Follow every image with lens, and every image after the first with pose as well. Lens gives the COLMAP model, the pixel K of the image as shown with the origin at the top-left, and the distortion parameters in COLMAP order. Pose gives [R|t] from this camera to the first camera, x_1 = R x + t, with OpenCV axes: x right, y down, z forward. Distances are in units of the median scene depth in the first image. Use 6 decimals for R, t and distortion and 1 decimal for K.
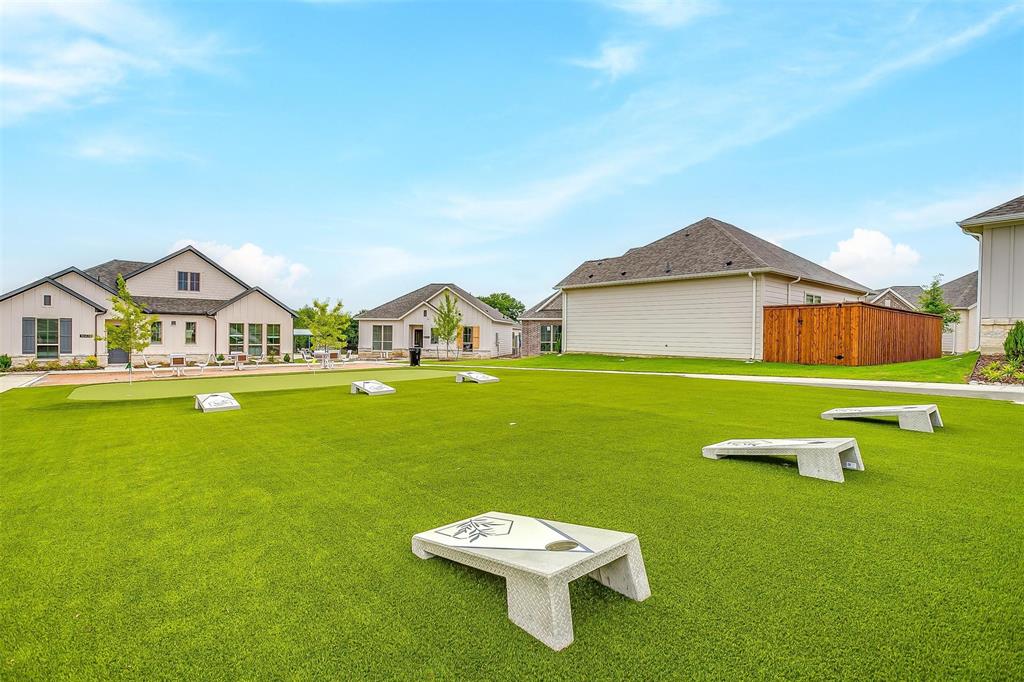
lens RADIAL K [[509.6, 0, 546.8], [0, 509.6, 341.8], [0, 0, 1]] dist [-0.056288, 0.000021]
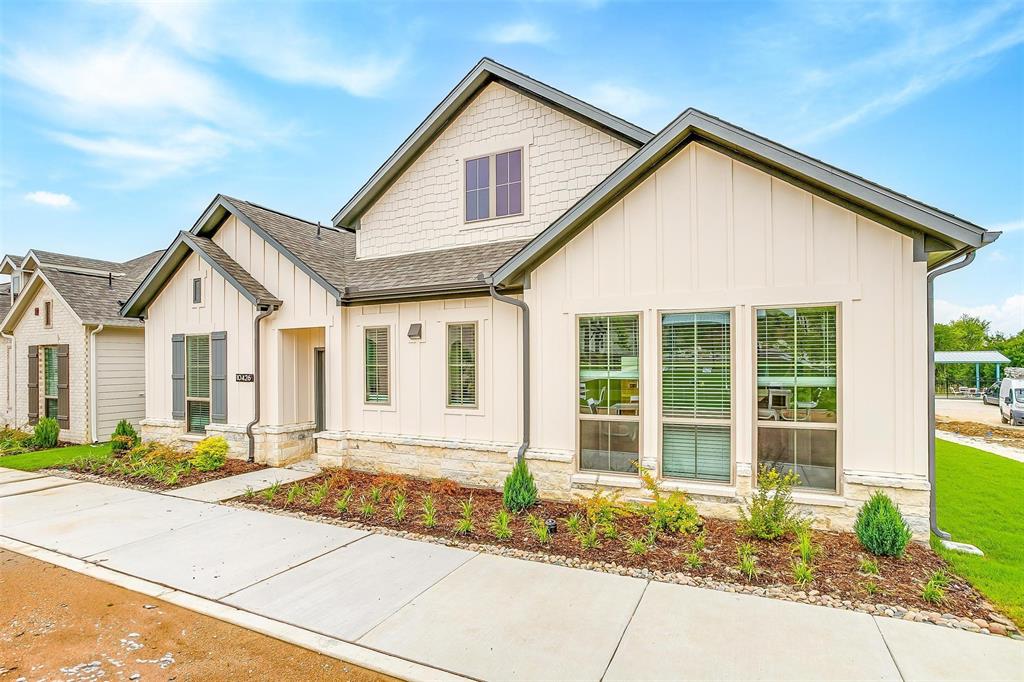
lens RADIAL K [[502.9, 0, 514.4], [0, 502.9, 354.1], [0, 0, 1]] dist [0.002240, 0.000917]
pose [[0.352432, -0.022333, -0.935571, -0.442849], [0.009390, 0.999749, -0.020328, -0.017442], [0.935790, -0.001621, 0.352553, 0.902850]]
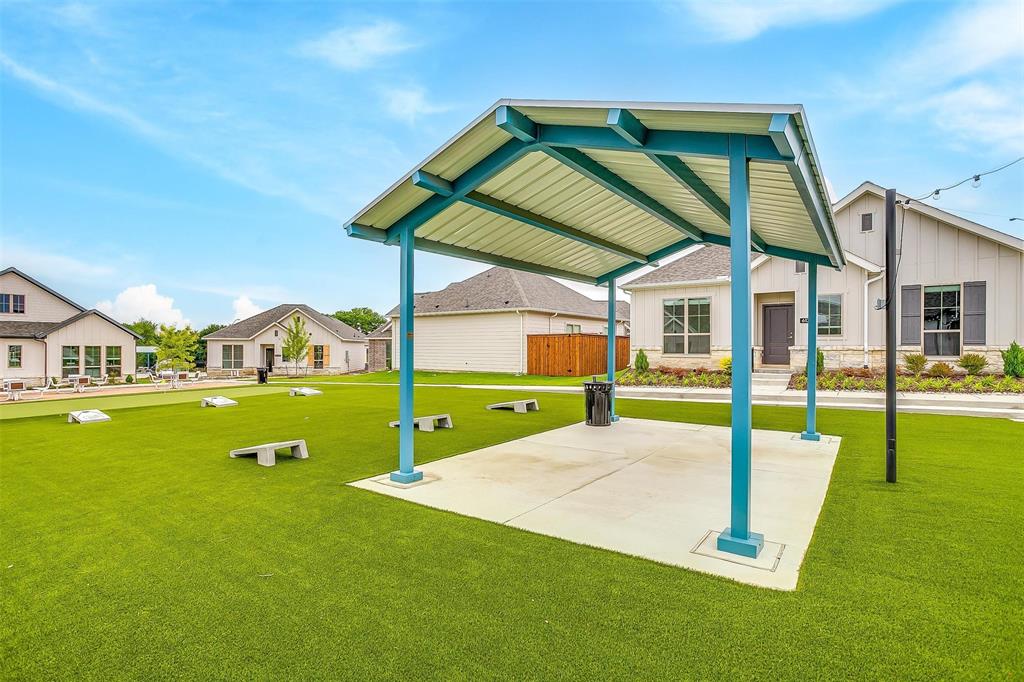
lens RADIAL K [[502.9, 0, 514.4], [0, 502.9, 354.1], [0, 0, 1]] dist [0.002240, 0.000917]
pose [[0.981588, -0.014819, 0.190434, 0.064977], [0.014449, 0.999890, 0.003330, -0.011090], [-0.190462, -0.000517, 0.981694, -0.174545]]
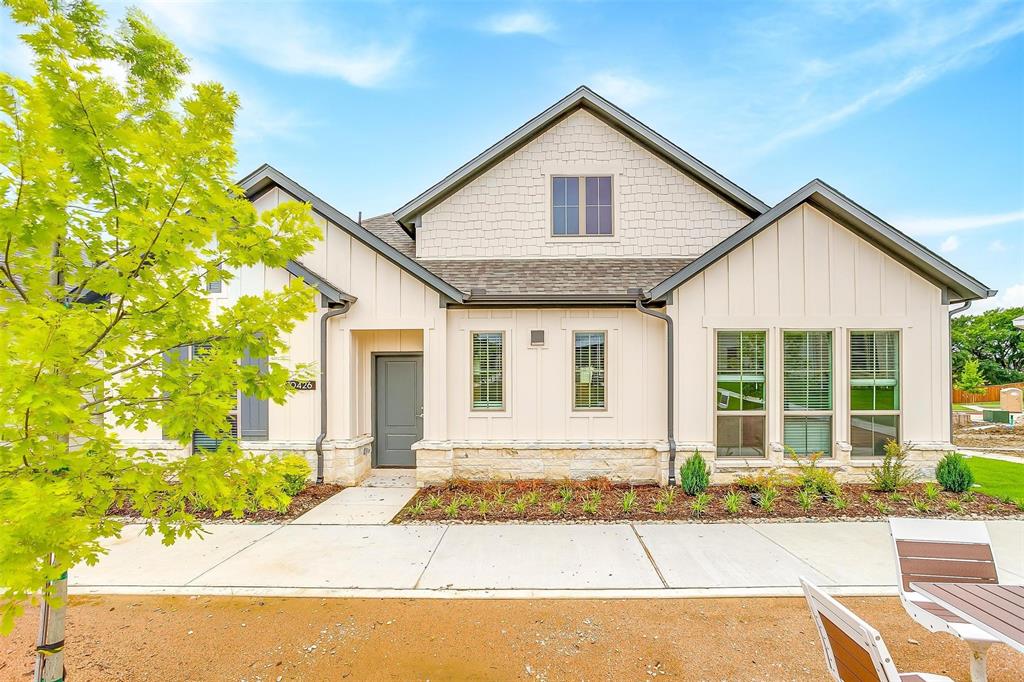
lens RADIAL K [[500.6, 0, 511.6], [0, 500.6, 366.9], [0, 0, 1]] dist [-0.000499, 0.000300]
pose [[0.716714, -0.019107, -0.697105, -0.534682], [0.007001, 0.999771, -0.020205, -0.014110], [0.697332, 0.009601, 0.716684, 0.739130]]
